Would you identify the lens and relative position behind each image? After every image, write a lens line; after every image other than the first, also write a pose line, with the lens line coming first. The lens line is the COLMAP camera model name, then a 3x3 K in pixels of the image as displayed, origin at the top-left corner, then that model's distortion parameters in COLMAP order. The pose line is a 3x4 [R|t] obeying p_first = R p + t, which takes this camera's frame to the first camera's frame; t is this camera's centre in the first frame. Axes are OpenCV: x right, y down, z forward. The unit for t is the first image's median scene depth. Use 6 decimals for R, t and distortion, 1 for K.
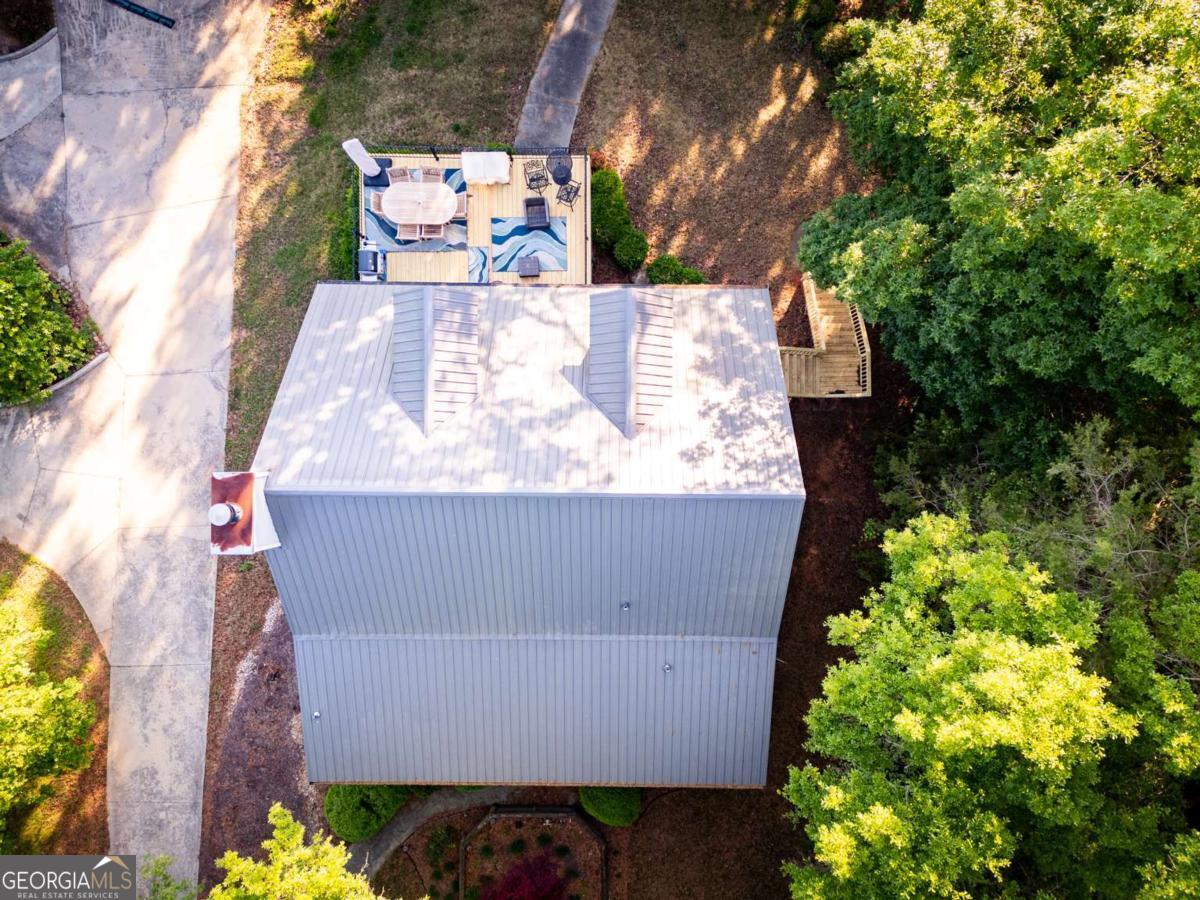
lens RADIAL K [[829.4, 0, 605.7], [0, 829.4, 445.3], [0, 0, 1]] dist [0.107530, -0.118709]
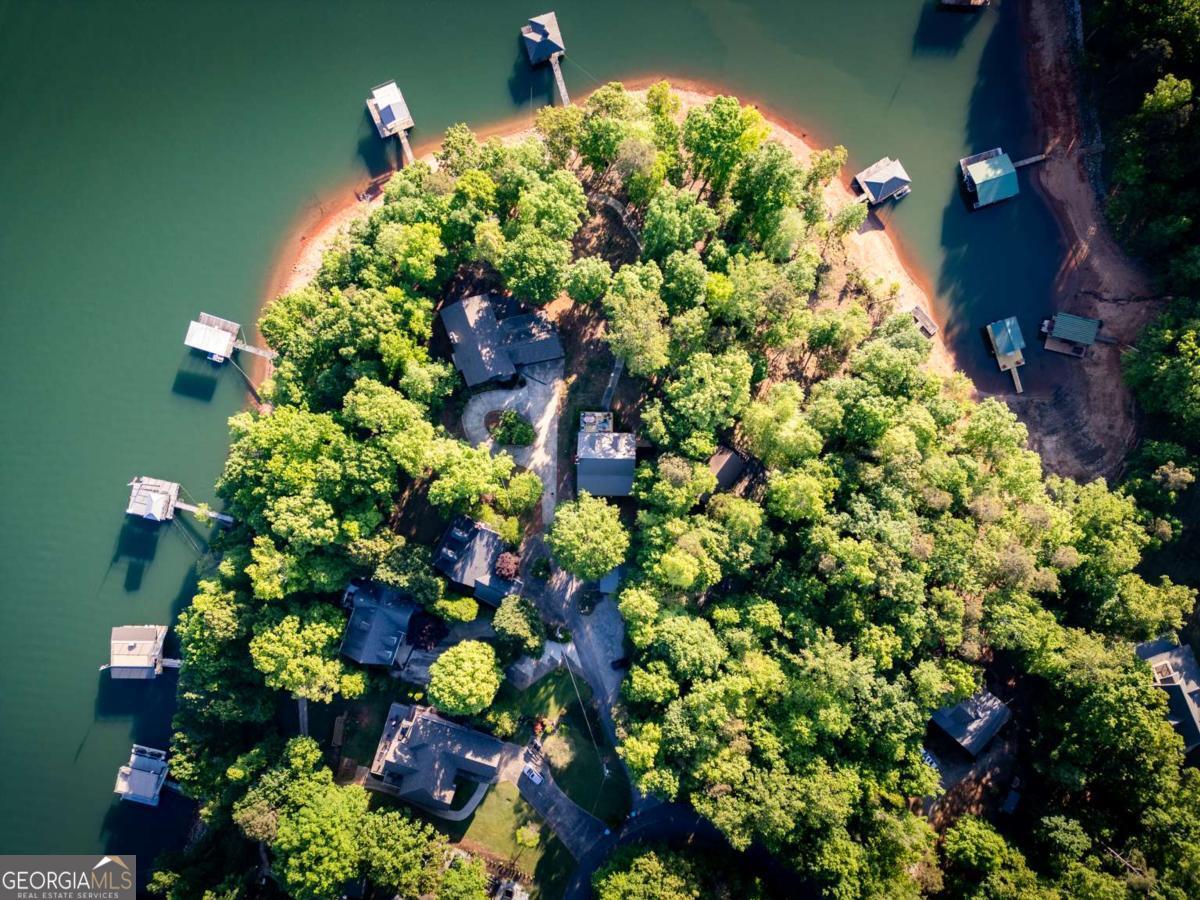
lens RADIAL K [[829.4, 0, 605.7], [0, 829.4, 445.3], [0, 0, 1]] dist [0.107530, -0.118709]
pose [[0.999873, 0.015734, -0.002352, -0.060761], [-0.015711, 0.999831, 0.009589, -0.132387], [0.002502, -0.009550, 0.999951, -6.308610]]
